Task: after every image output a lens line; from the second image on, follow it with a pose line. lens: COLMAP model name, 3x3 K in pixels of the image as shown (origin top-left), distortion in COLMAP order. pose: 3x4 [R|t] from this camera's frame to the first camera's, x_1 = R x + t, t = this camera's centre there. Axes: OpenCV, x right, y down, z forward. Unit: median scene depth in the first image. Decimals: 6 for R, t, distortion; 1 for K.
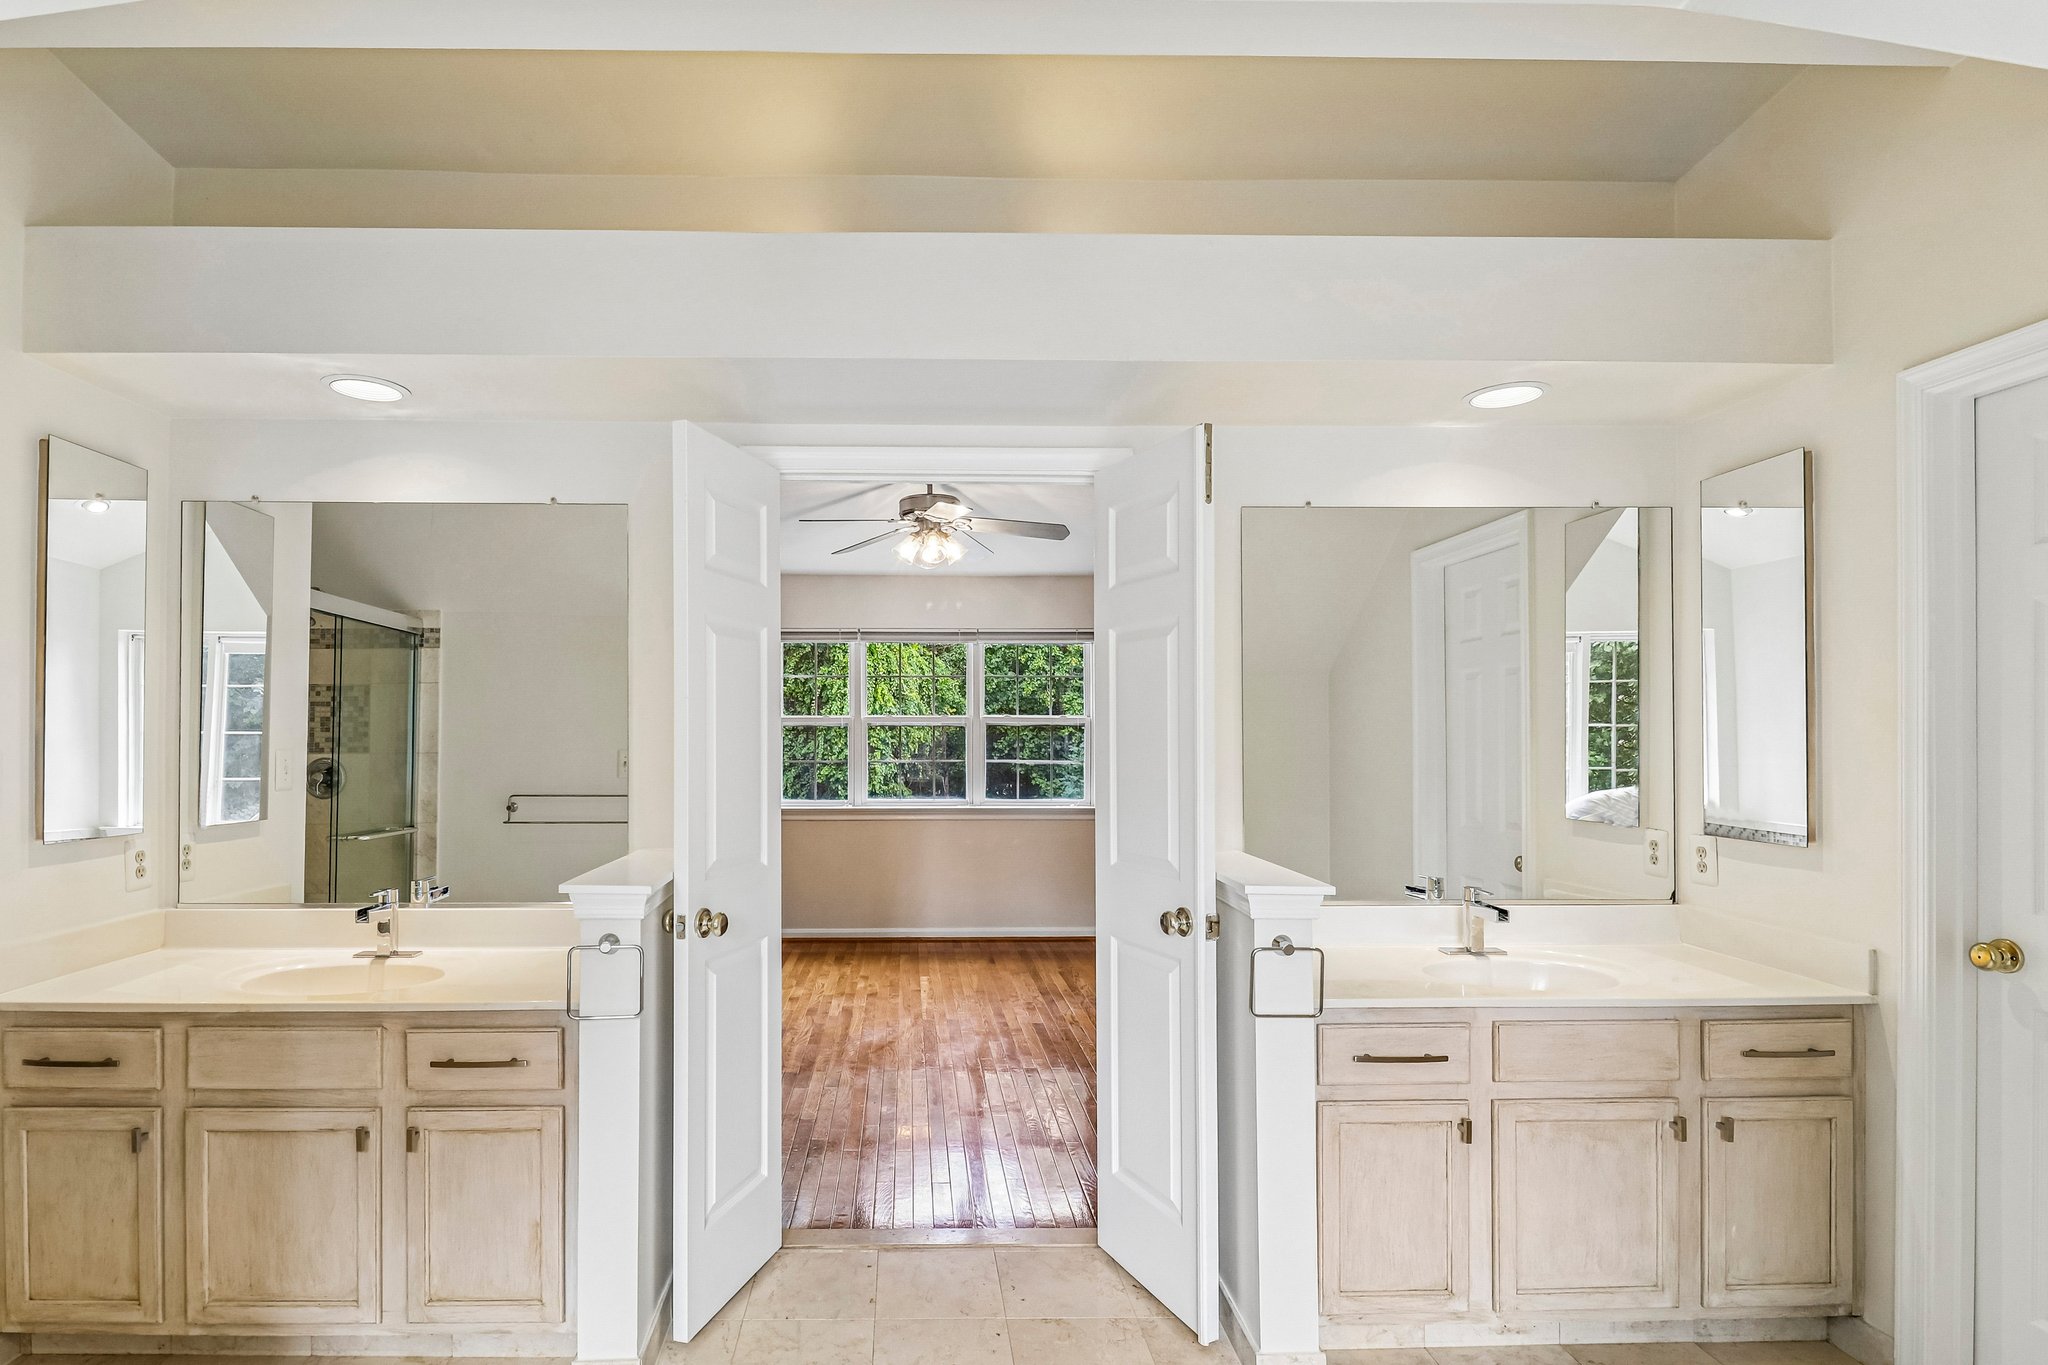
lens RADIAL K [[1439.4, 0, 1024.0], [0, 1439.4, 682.5], [0, 0, 1]] dist [0.066831, -0.054599]
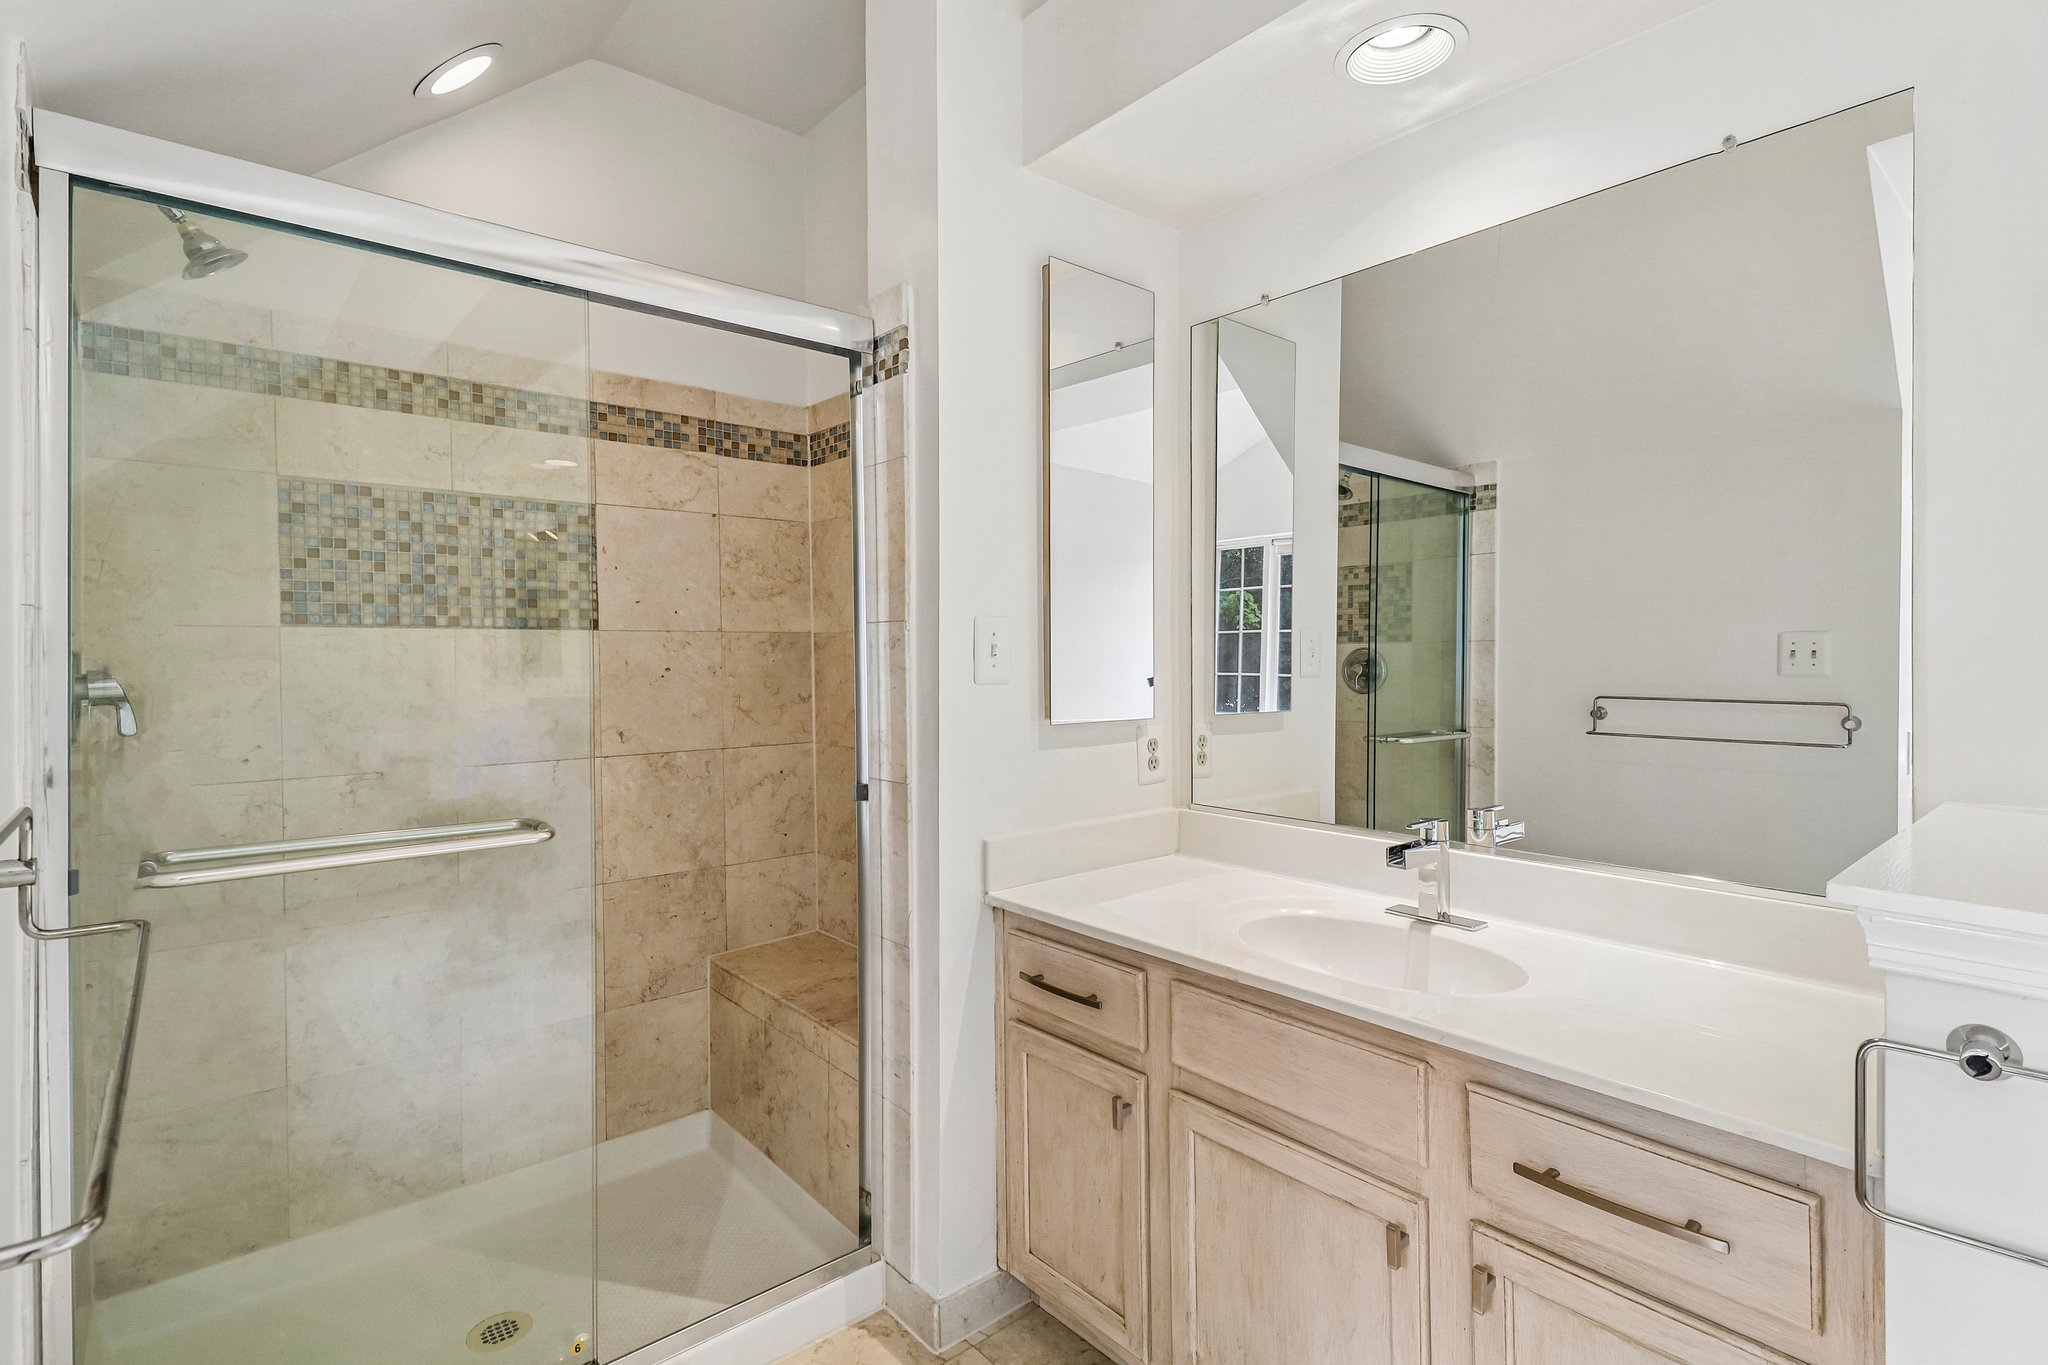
lens RADIAL K [[998.5, 0, 1011.0], [0, 998.5, 655.3], [0, 0, 1]] dist [0.020822, -0.016684]
pose [[0.686478, 0.002078, -0.727147, -0.236425], [0.013840, 0.999777, 0.015923, 0.056144], [0.727019, -0.020994, 0.686297, 0.547008]]
